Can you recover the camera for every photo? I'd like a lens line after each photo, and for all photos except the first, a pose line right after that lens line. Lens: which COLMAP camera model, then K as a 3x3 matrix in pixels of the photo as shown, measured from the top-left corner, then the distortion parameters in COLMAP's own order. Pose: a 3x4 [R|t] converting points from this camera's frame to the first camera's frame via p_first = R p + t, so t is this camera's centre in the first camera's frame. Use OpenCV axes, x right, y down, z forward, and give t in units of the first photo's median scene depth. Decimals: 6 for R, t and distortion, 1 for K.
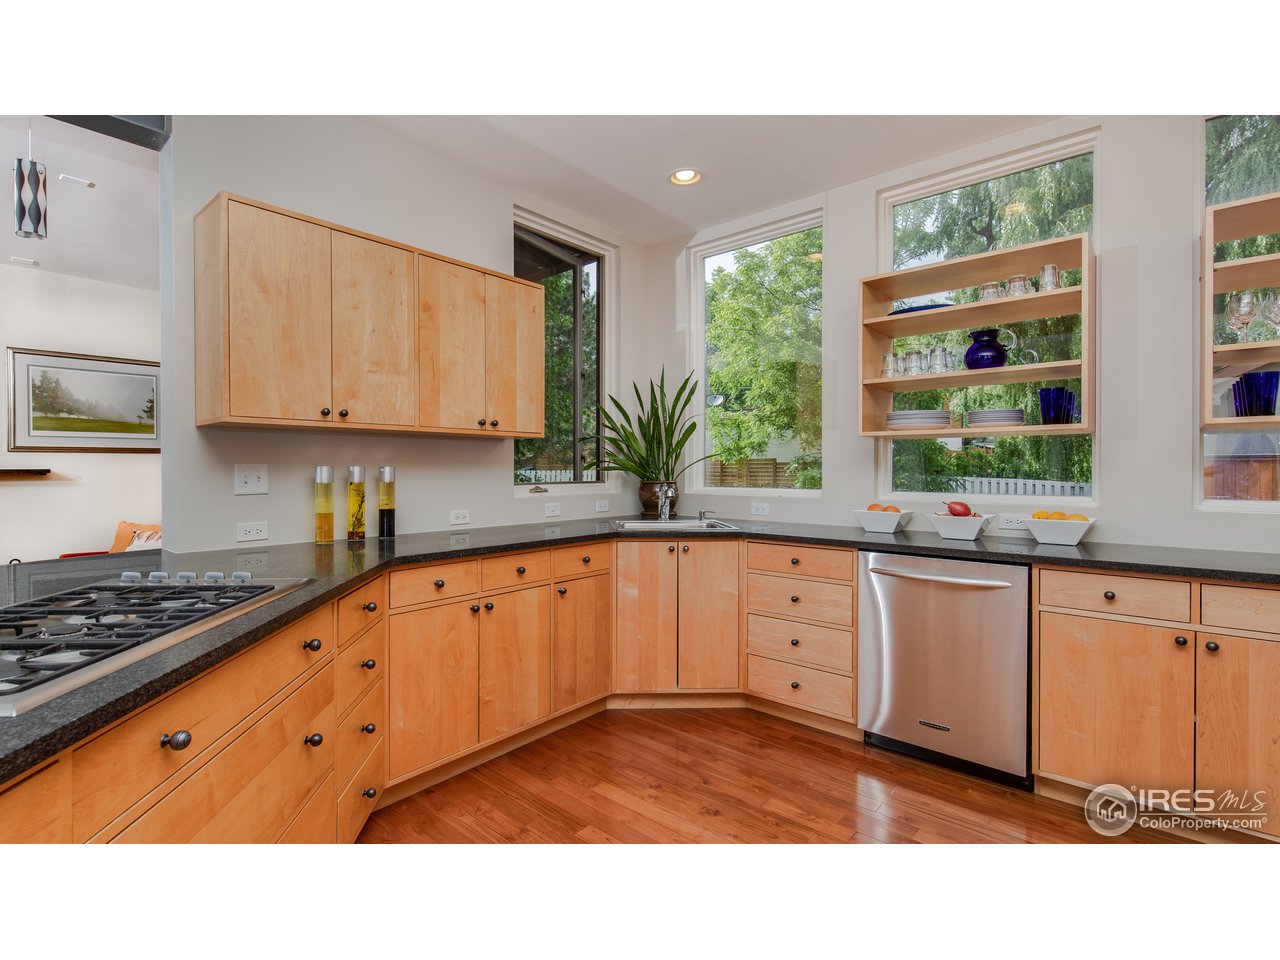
lens RADIAL K [[622.2, 0, 596.0], [0, 622.2, 480.8], [0, 0, 1]] dist [-0.001687, -0.000066]
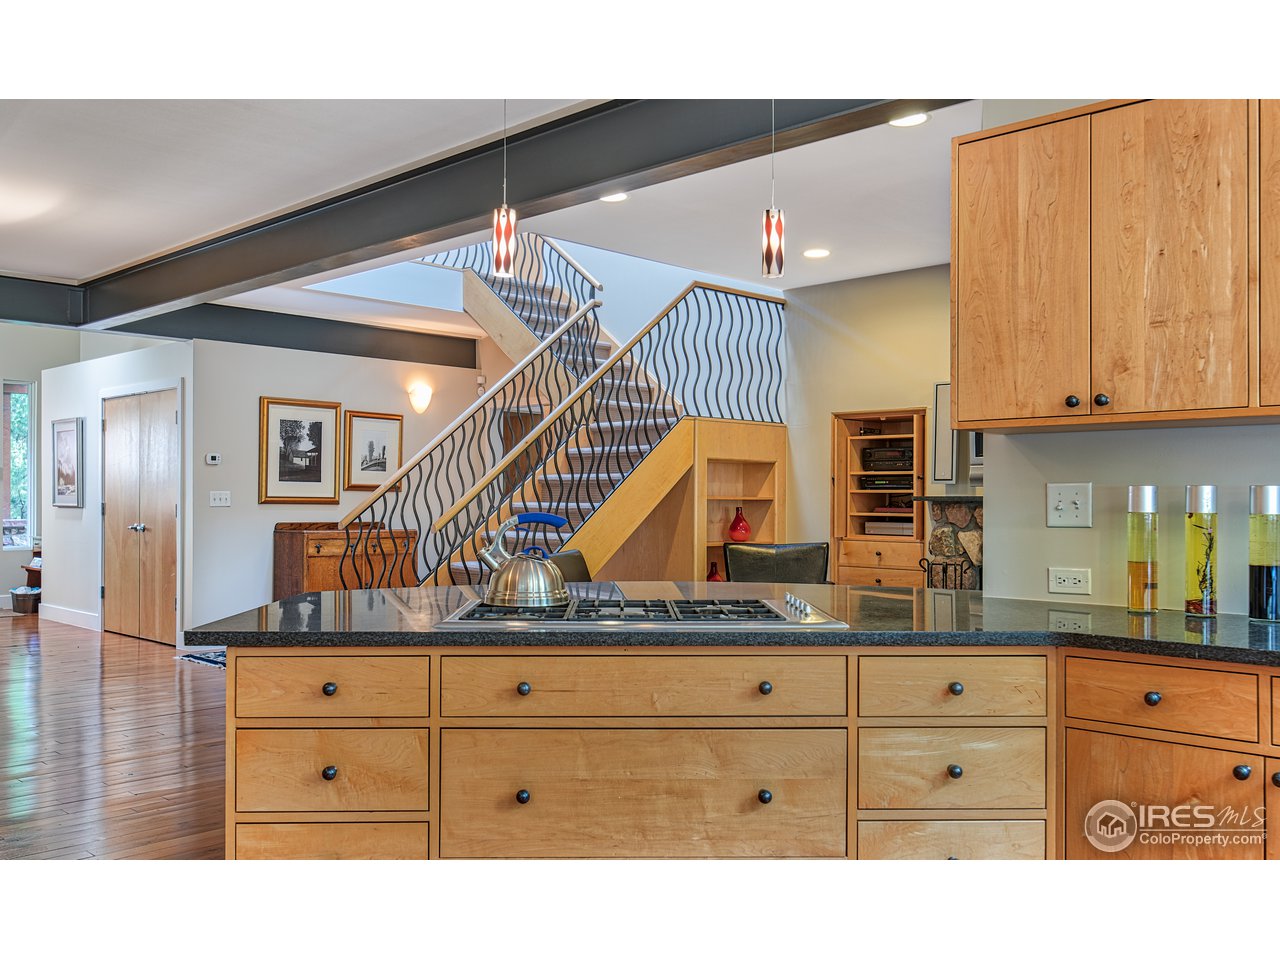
lens RADIAL K [[1129.6, 0, 614.2], [0, 1129.6, 495.8], [0, 0, 1]] dist [-0.003538, -0.004197]
pose [[-0.017781, -0.007553, -0.999813, 0.660775], [-0.023010, 0.999710, -0.007143, 0.005959], [0.999577, 0.022879, -0.017949, 0.478977]]
